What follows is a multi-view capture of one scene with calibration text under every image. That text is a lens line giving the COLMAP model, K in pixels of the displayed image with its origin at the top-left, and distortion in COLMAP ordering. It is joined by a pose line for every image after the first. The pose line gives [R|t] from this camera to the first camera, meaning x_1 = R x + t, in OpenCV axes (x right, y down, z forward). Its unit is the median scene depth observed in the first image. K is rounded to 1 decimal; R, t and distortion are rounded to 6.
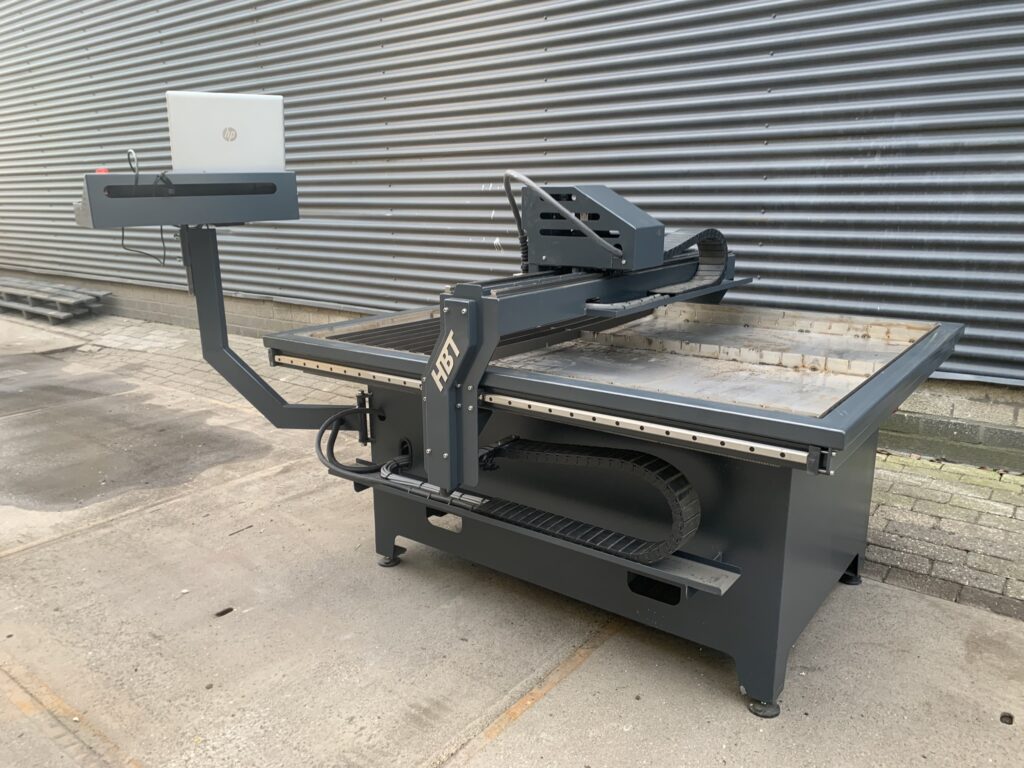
lens RADIAL K [[772.3, 0, 516.7], [0, 772.3, 383.2], [0, 0, 1]] dist [0.008642, -0.002452]
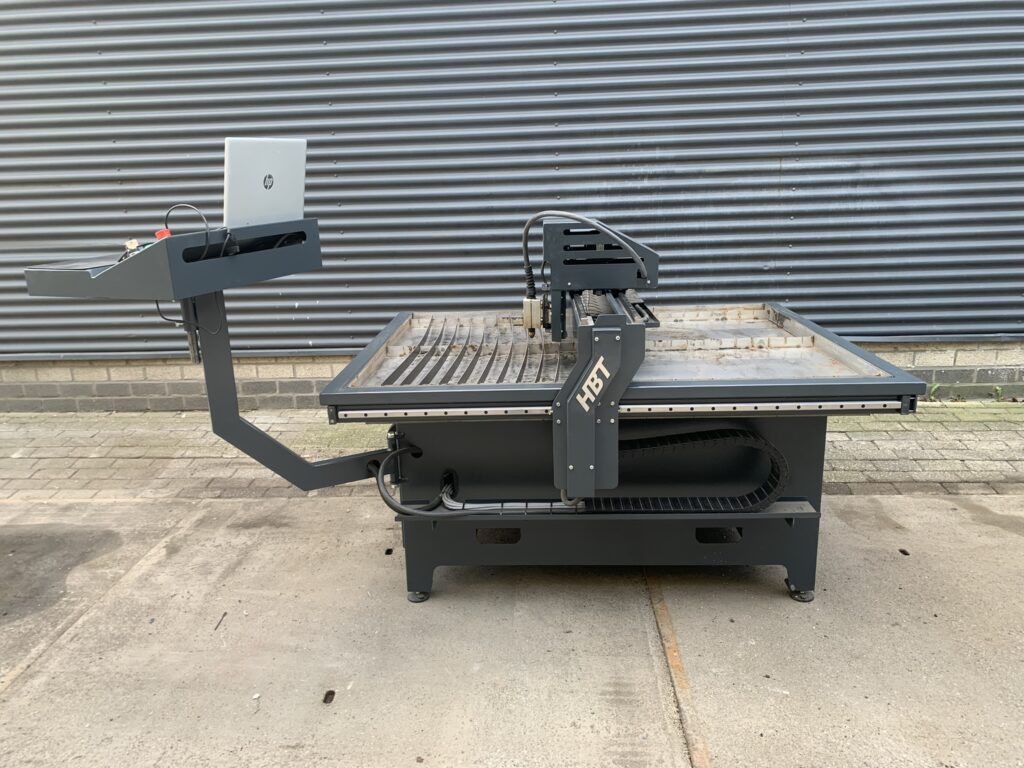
lens RADIAL K [[772.3, 0, 491.2], [0, 772.3, 369.8], [0, 0, 1]] dist [0.008642, -0.002452]
pose [[0.824956, -0.152922, 0.544117, -0.671882], [0.158533, 0.986662, 0.036939, -0.093058], [-0.542509, 0.055787, 0.838196, 0.104169]]
